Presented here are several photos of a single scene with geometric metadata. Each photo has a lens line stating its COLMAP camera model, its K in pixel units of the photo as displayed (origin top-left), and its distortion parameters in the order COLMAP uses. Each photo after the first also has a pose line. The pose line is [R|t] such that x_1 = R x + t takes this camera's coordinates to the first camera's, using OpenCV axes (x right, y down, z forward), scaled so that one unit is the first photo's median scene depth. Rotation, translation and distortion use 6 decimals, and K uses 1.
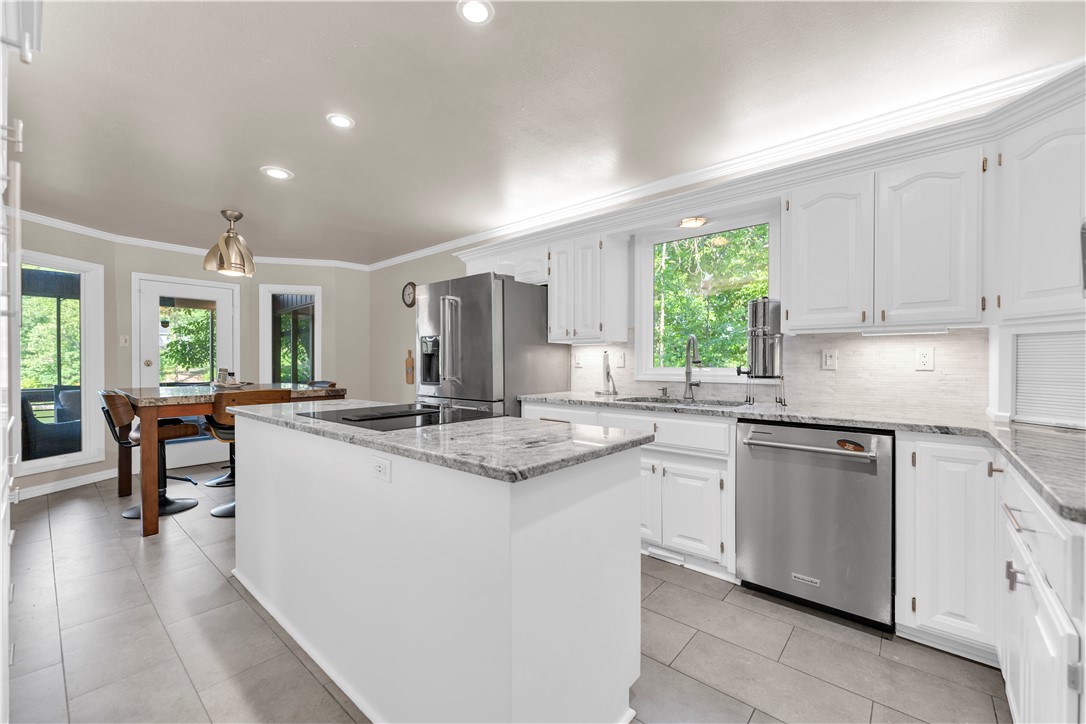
lens RADIAL K [[436.4, 0, 546.8], [0, 436.4, 361.5], [0, 0, 1]] dist [0.001830, 0.000203]
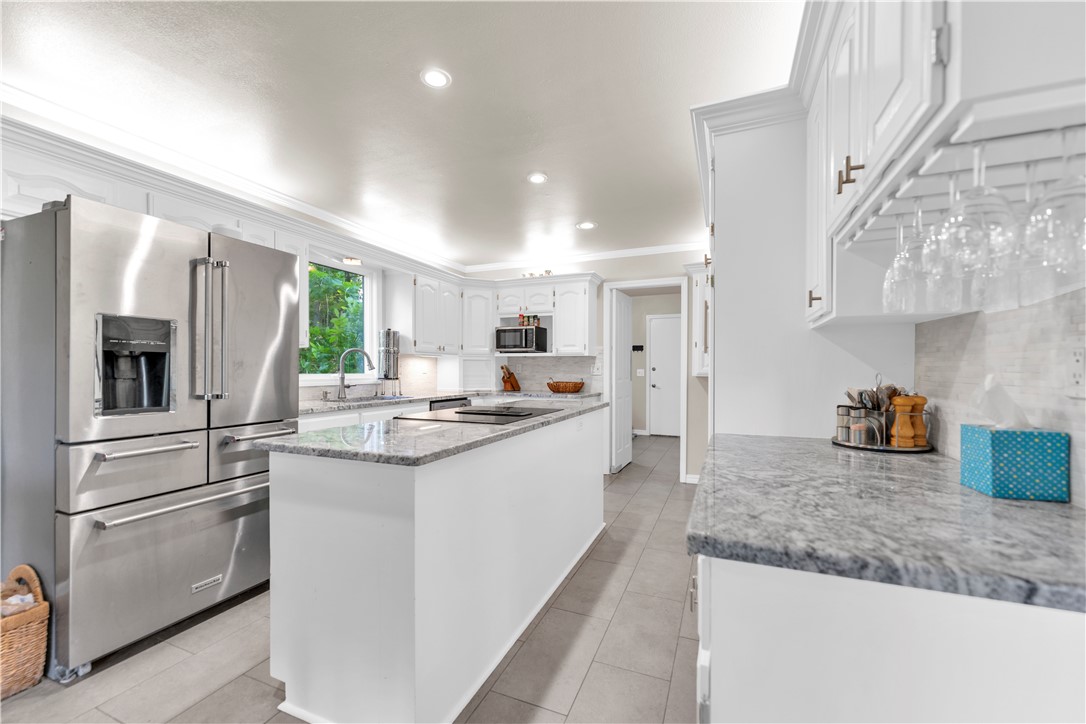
lens RADIAL K [[438.4, 0, 542.8], [0, 438.4, 373.9], [0, 0, 1]] dist [0.000528, 0.000043]
pose [[-0.307629, -0.003409, 0.951500, -1.185868], [0.000261, 0.999993, 0.003667, 0.011633], [-0.951506, 0.001376, -0.307626, 0.957183]]
